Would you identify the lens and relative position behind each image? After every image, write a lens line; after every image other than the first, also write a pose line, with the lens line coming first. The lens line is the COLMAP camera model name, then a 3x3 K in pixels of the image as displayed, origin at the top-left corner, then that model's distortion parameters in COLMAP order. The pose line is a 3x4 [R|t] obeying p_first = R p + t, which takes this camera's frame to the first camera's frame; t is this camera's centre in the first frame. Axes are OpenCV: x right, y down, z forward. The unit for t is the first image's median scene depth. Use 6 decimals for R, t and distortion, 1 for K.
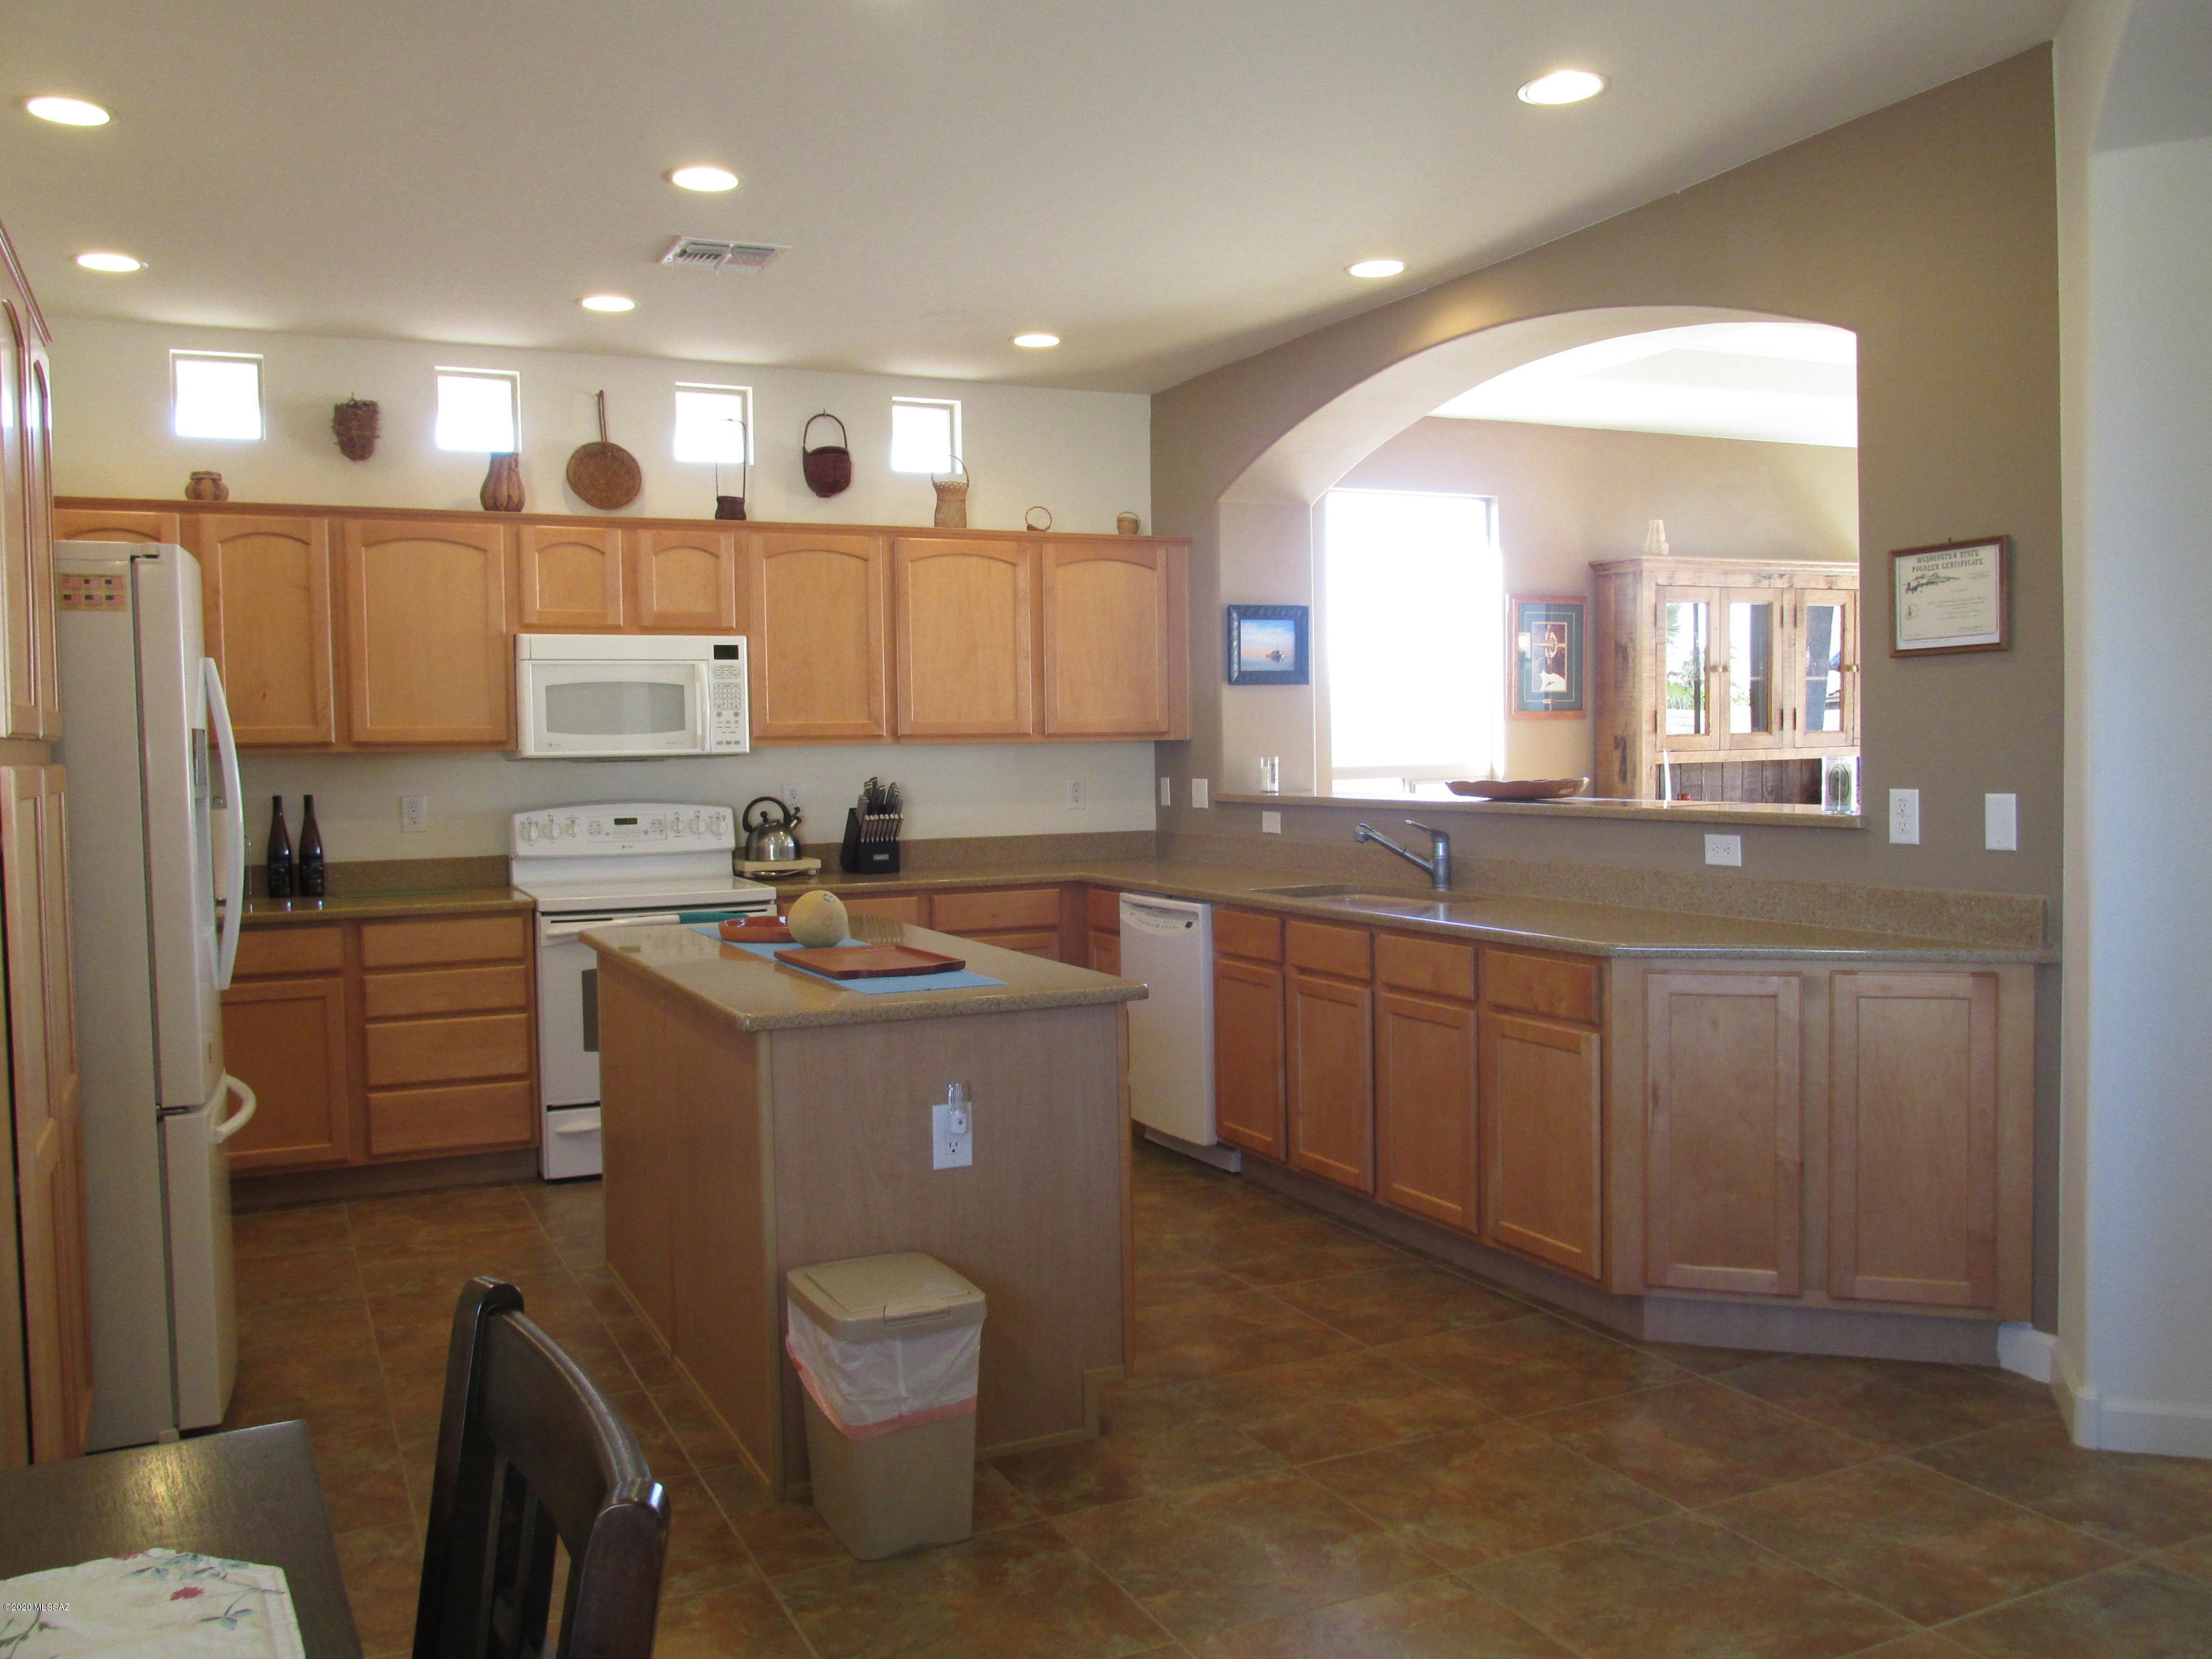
lens RADIAL K [[1833.5, 0, 1115.9], [0, 1833.5, 833.9], [0, 0, 1]] dist [-0.029719, 0.005813]
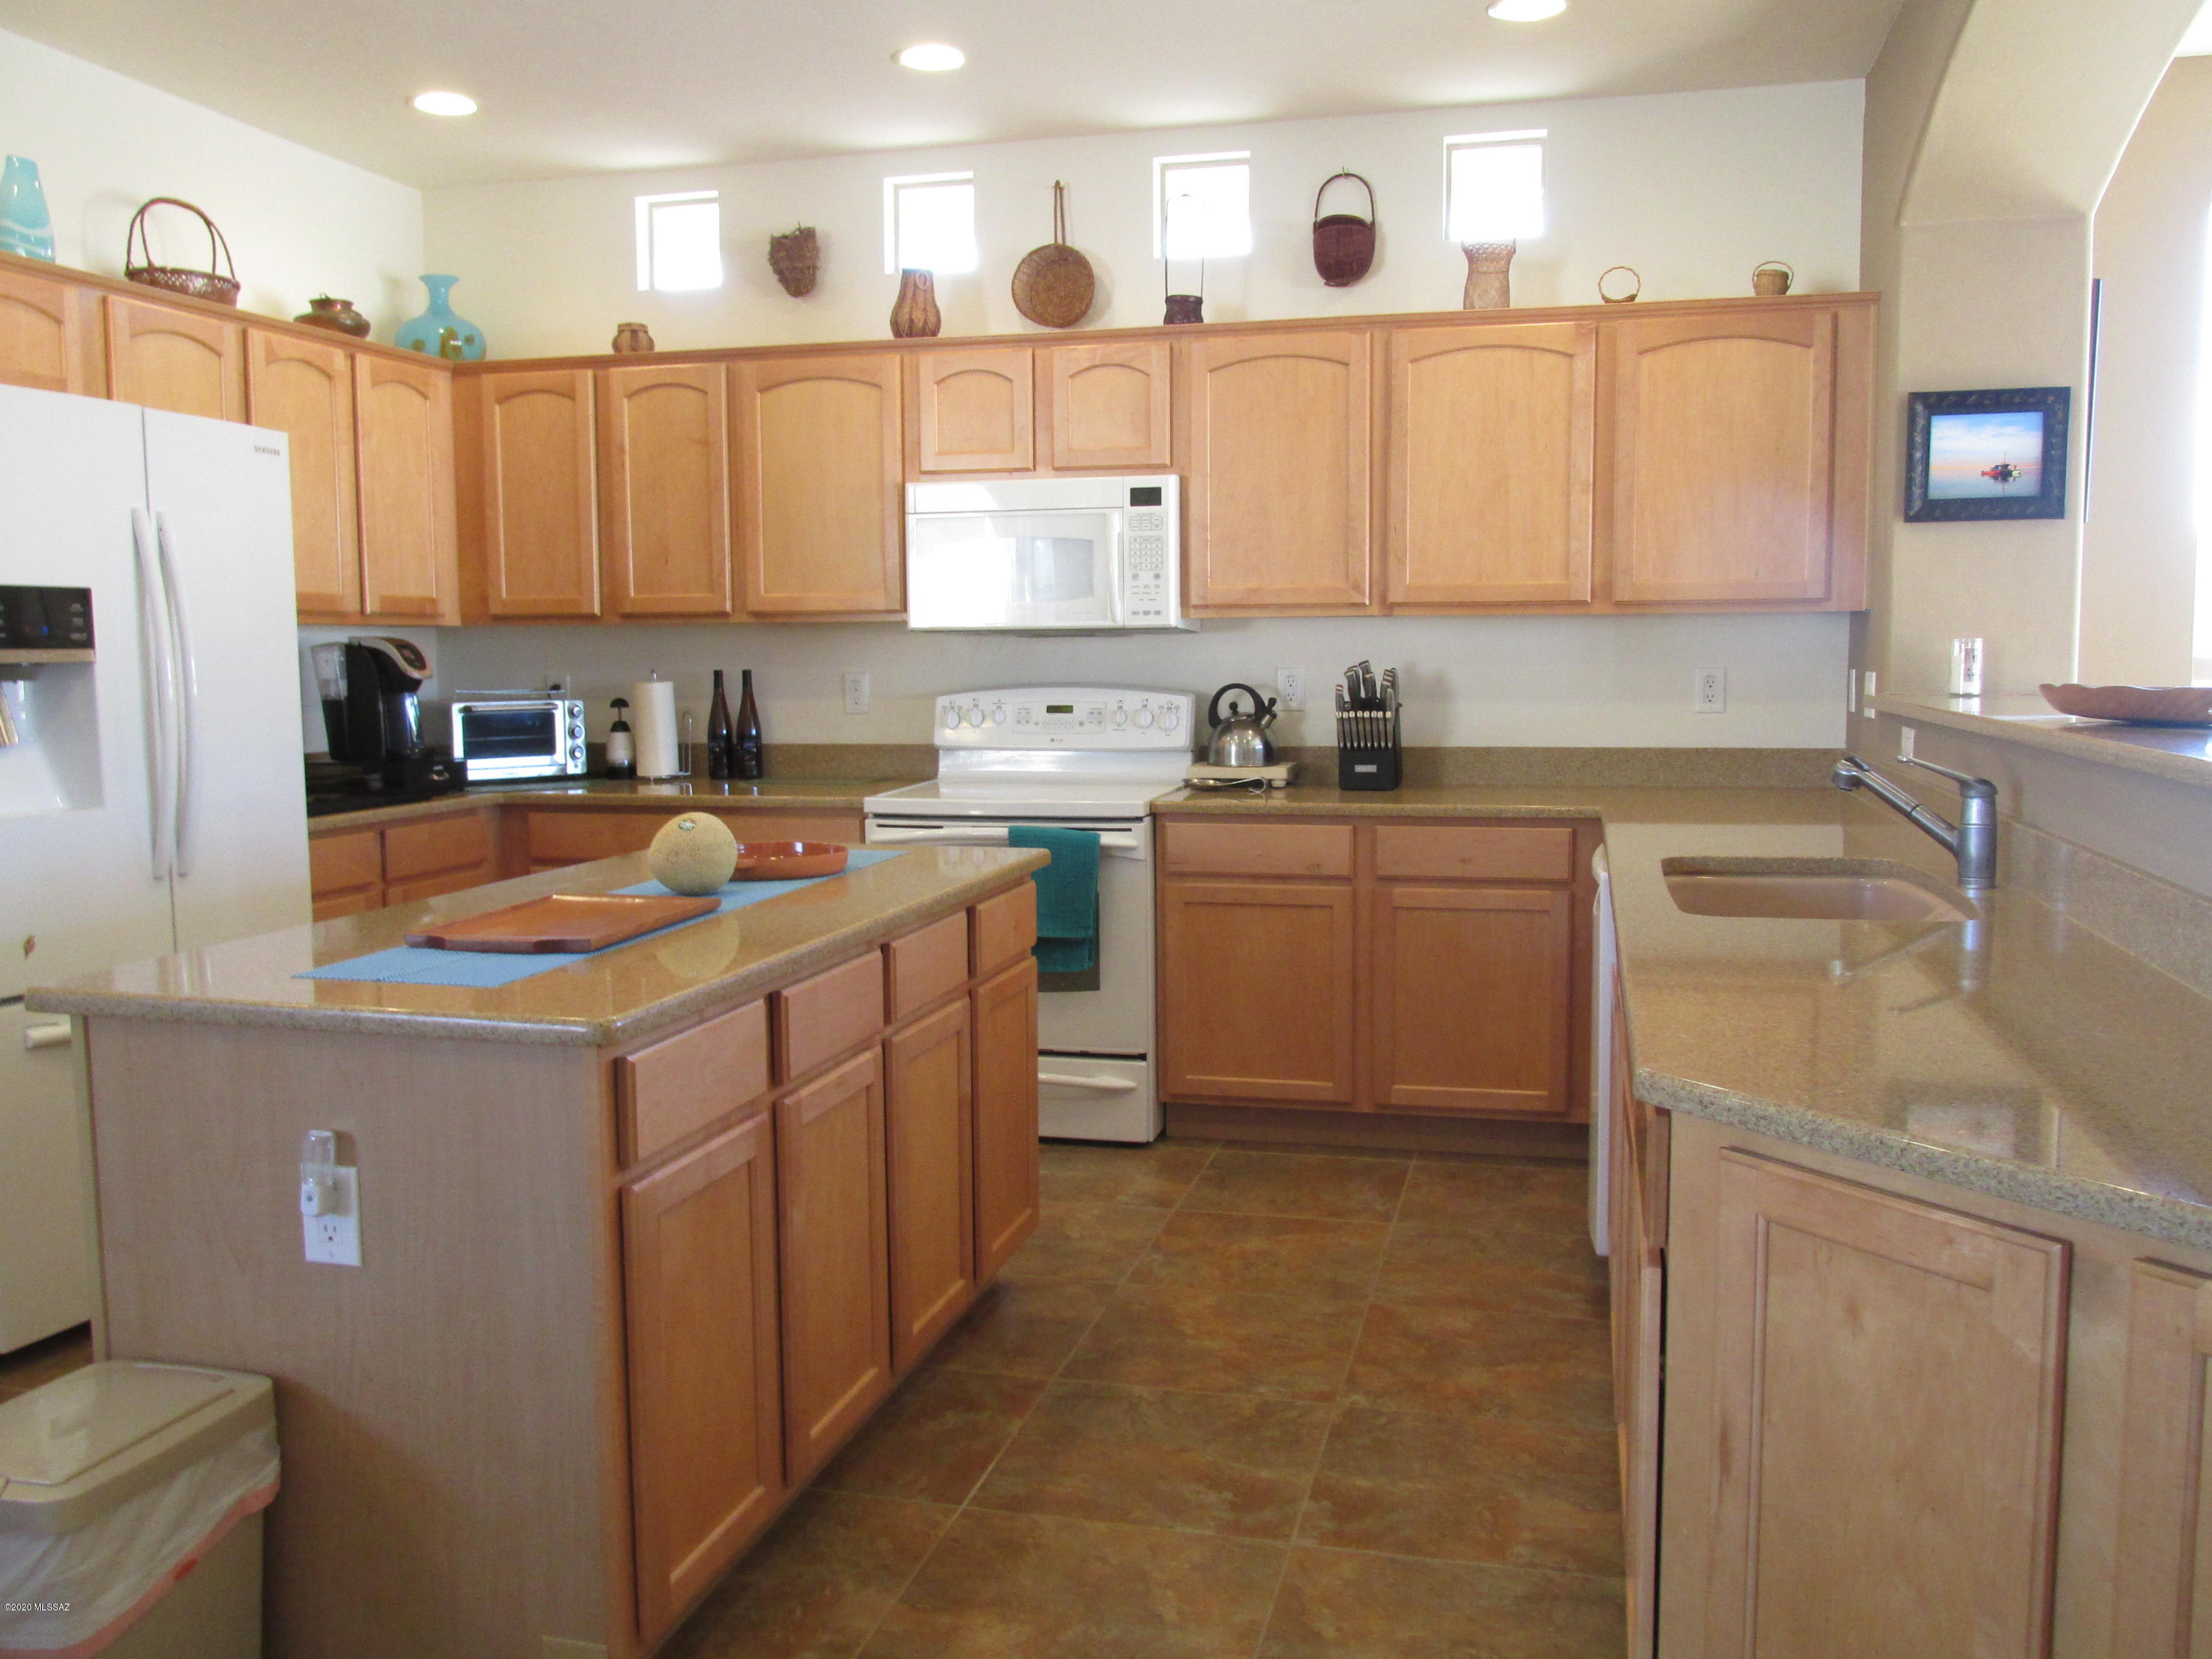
lens RADIAL K [[1833.5, 0, 1115.9], [0, 1833.5, 833.9], [0, 0, 1]] dist [-0.029719, 0.005813]
pose [[0.771940, 0.074502, -0.631314, 0.273056], [-0.035704, 0.996622, 0.073955, -0.012670], [0.634692, -0.034549, 0.771993, 0.371704]]
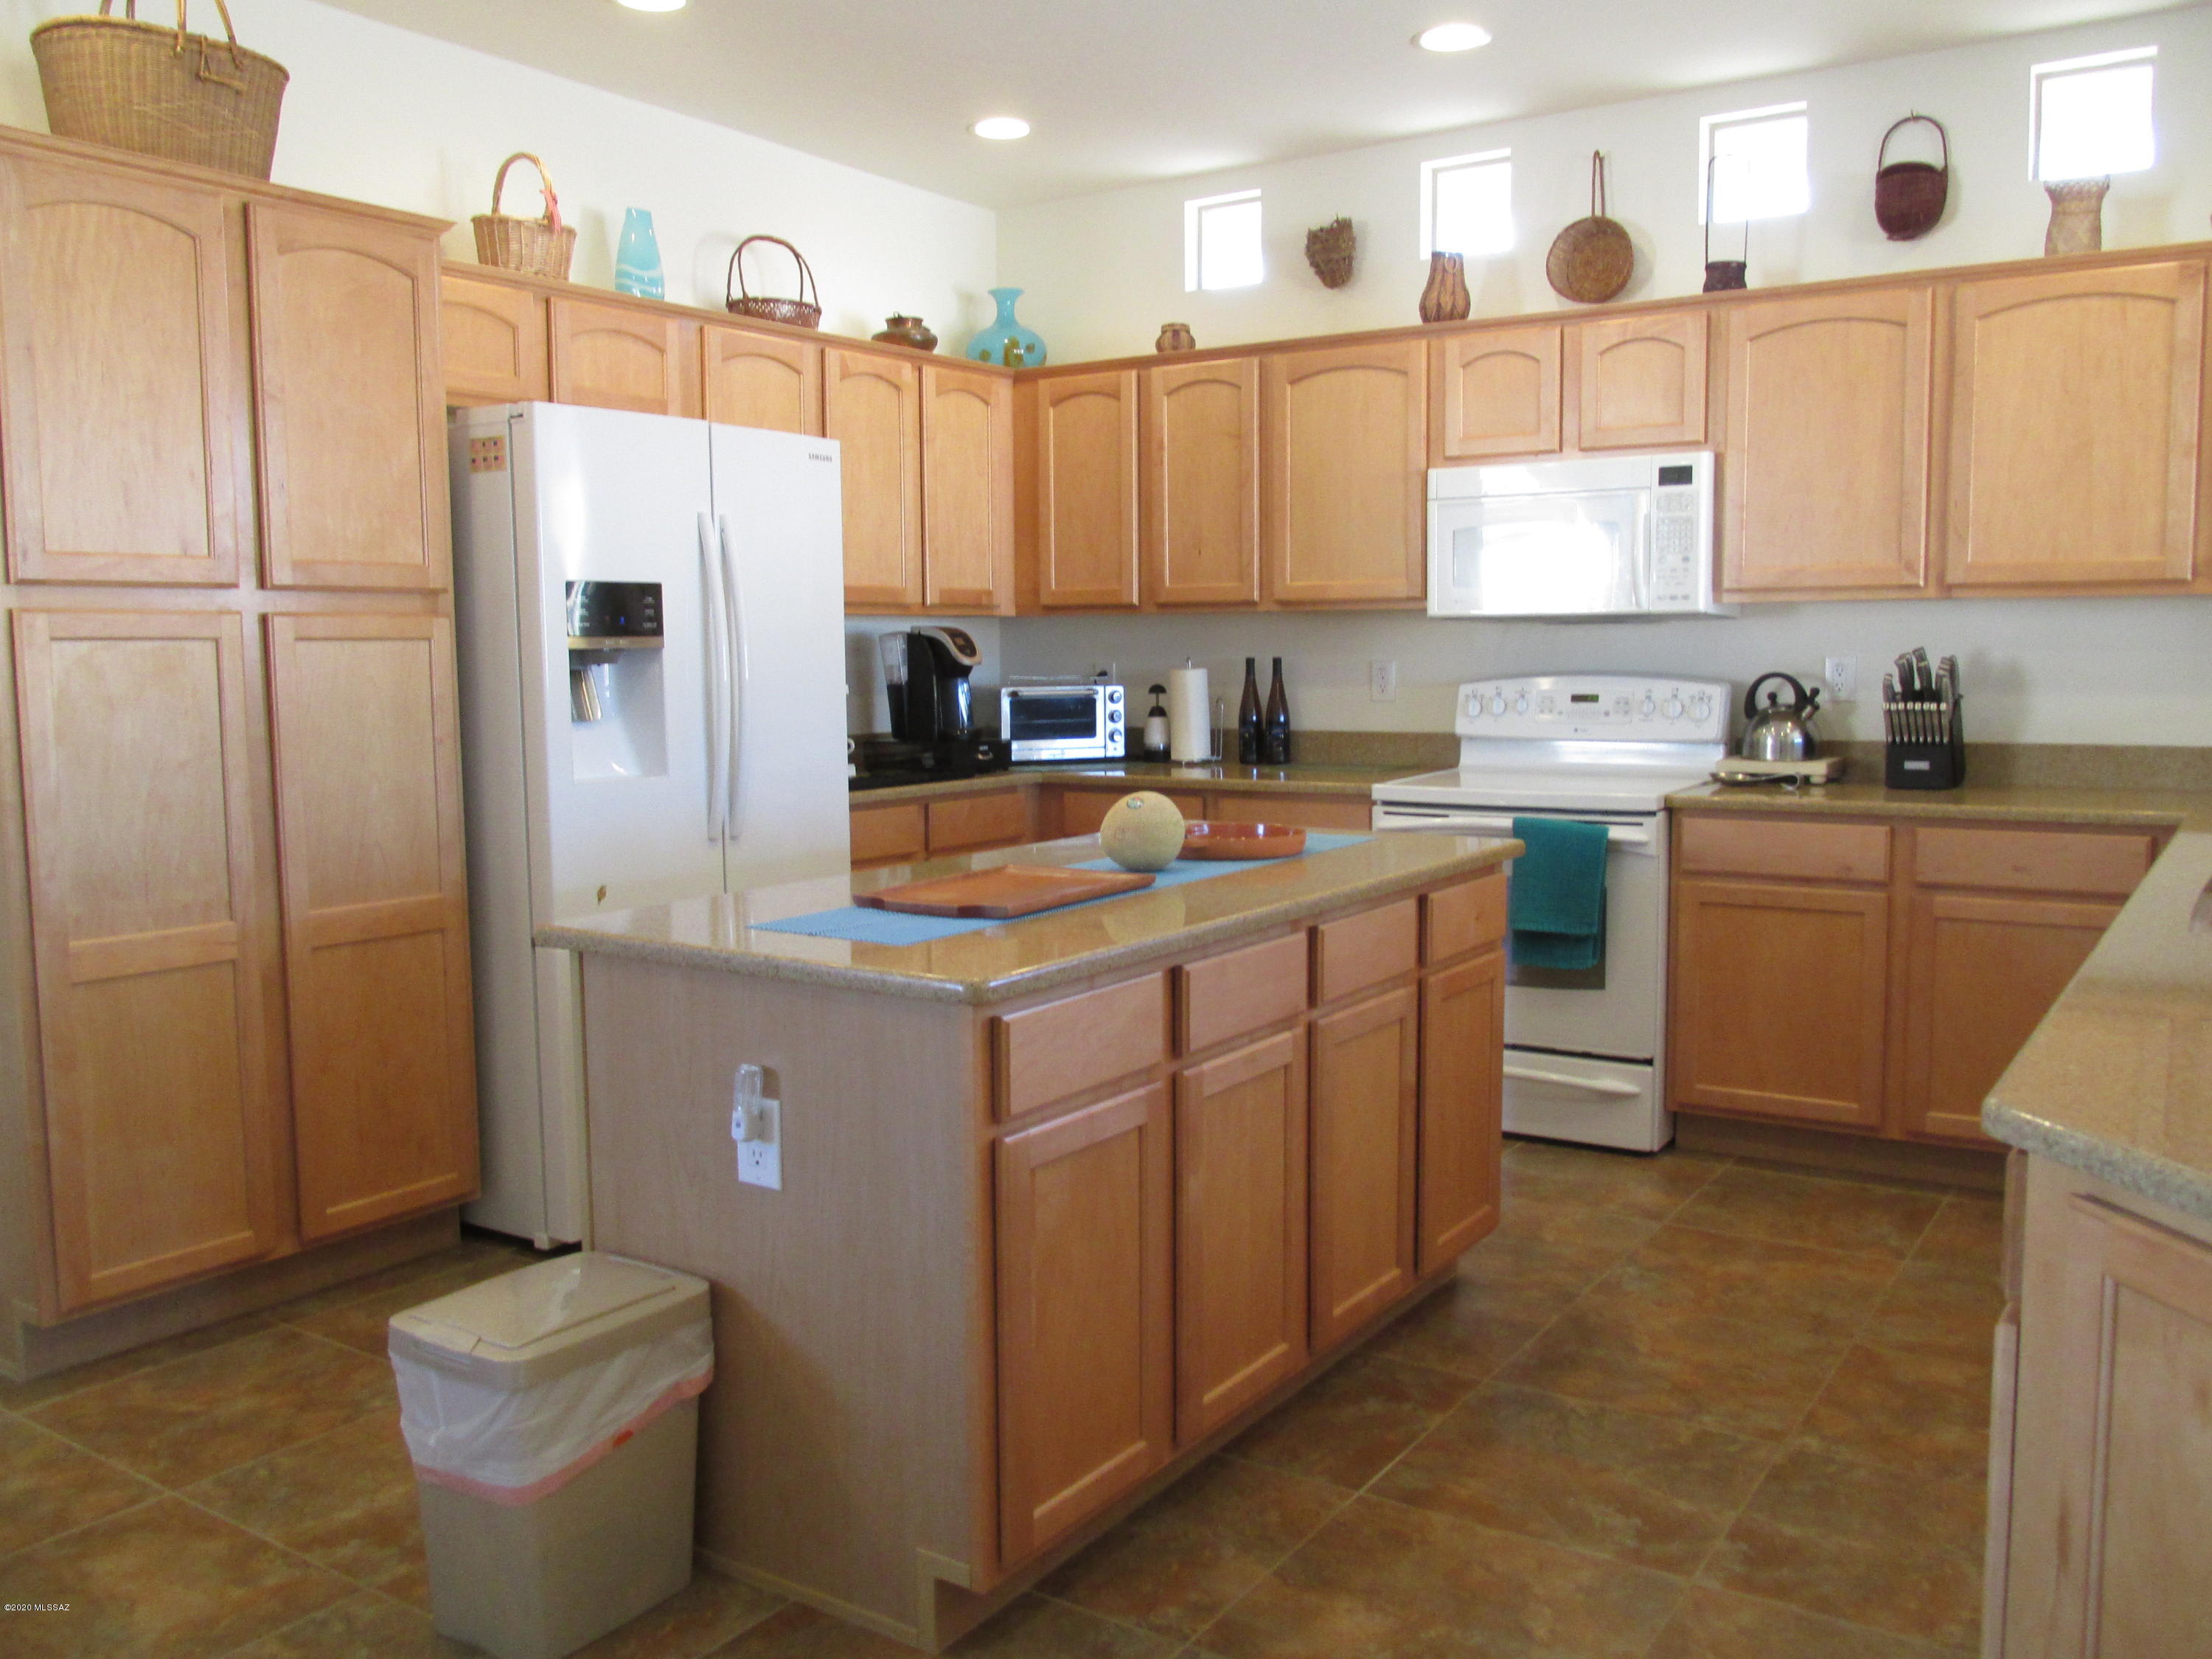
lens RADIAL K [[1833.5, 0, 1115.9], [0, 1833.5, 833.9], [0, 0, 1]] dist [-0.029719, 0.005813]
pose [[0.513640, 0.098800, -0.852298, 0.308008], [-0.039129, 0.995012, 0.091763, -0.013050], [0.857113, -0.013784, 0.514944, 0.407938]]
